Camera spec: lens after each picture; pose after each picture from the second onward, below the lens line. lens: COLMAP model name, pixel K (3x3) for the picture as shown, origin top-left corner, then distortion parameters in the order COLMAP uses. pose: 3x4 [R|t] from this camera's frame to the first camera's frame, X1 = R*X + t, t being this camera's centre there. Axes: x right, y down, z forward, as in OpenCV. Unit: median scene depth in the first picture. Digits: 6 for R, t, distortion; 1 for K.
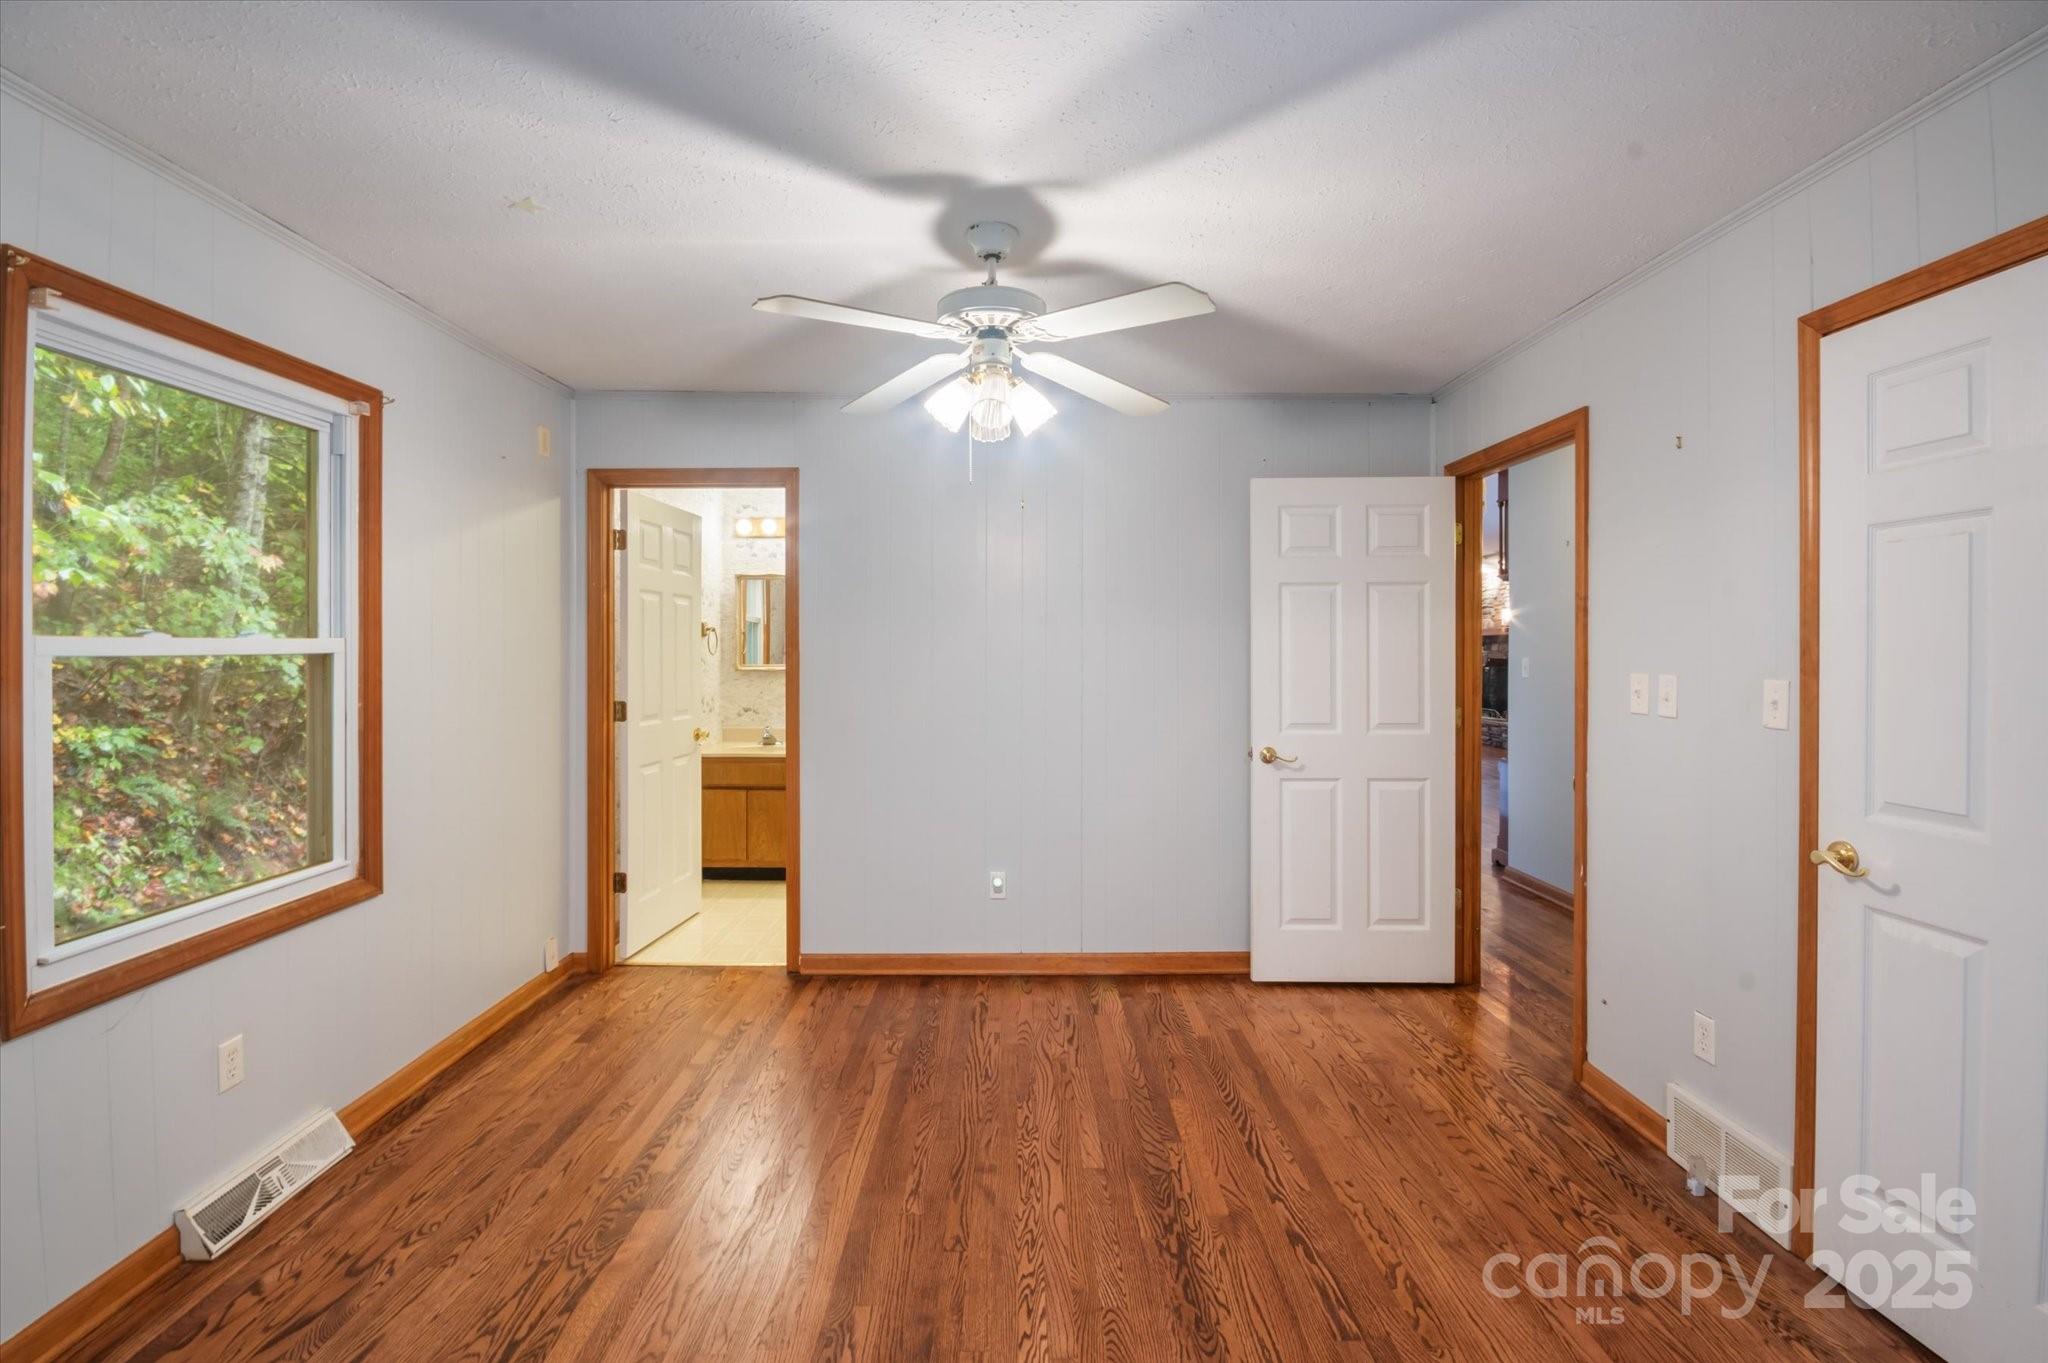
lens RADIAL K [[925.8, 0, 1021.7], [0, 925.8, 650.8], [0, 0, 1]] dist [-0.002256, -0.000518]
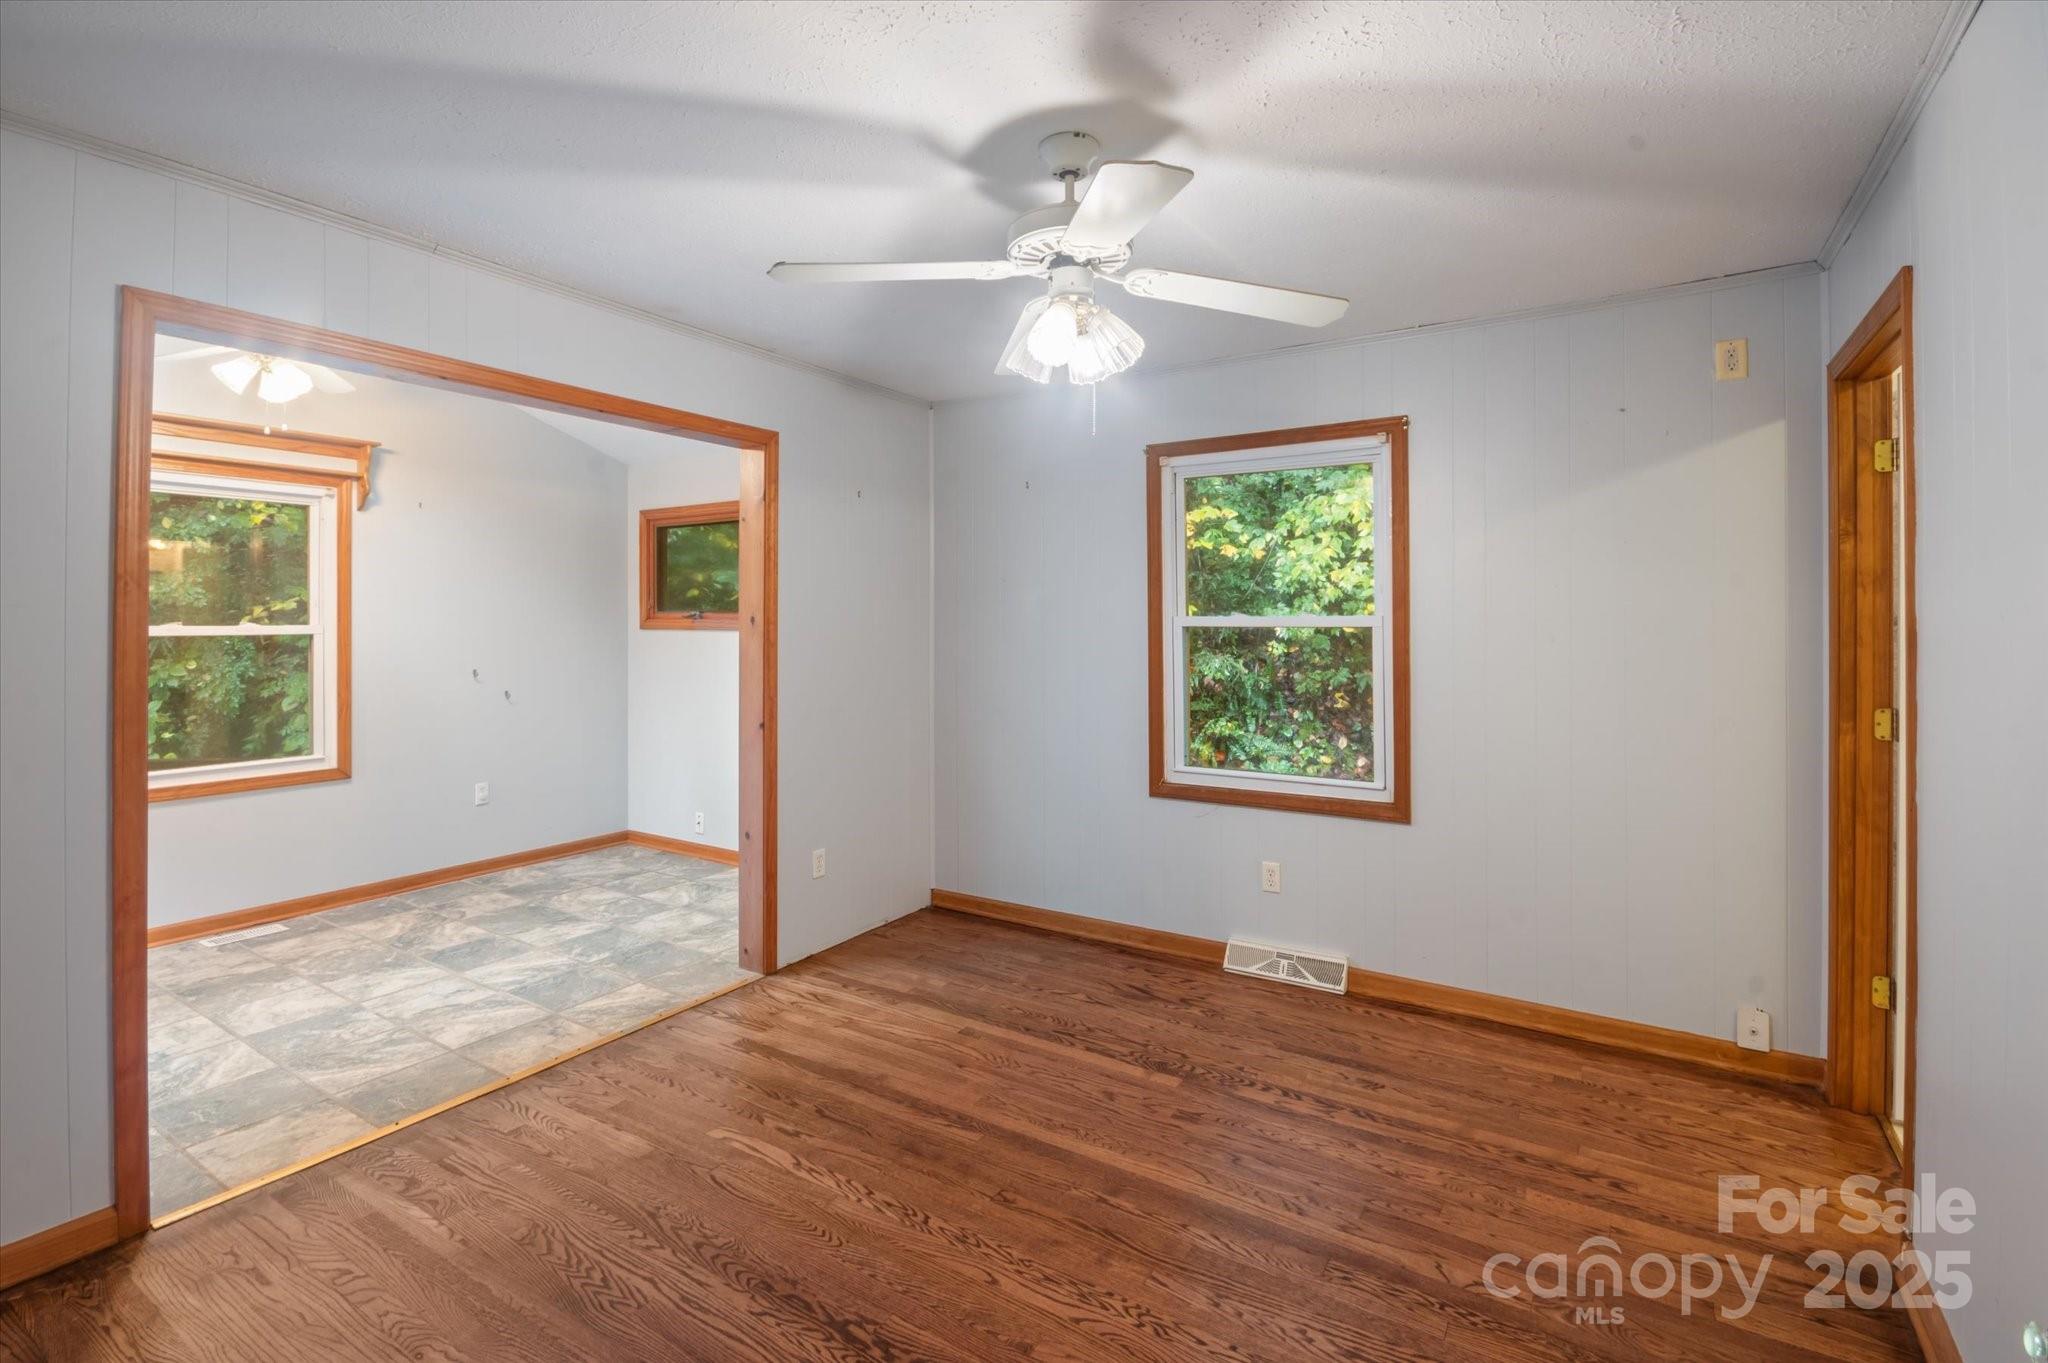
lens RADIAL K [[932.0, 0, 1025.1], [0, 932.0, 620.2], [0, 0, 1]] dist [-0.000966, -0.000195]
pose [[-0.548005, -0.003157, -0.836469, 0.807173], [-0.003063, 0.999994, -0.001767, -0.006129], [0.836470, 0.001594, -0.548011, 1.618798]]
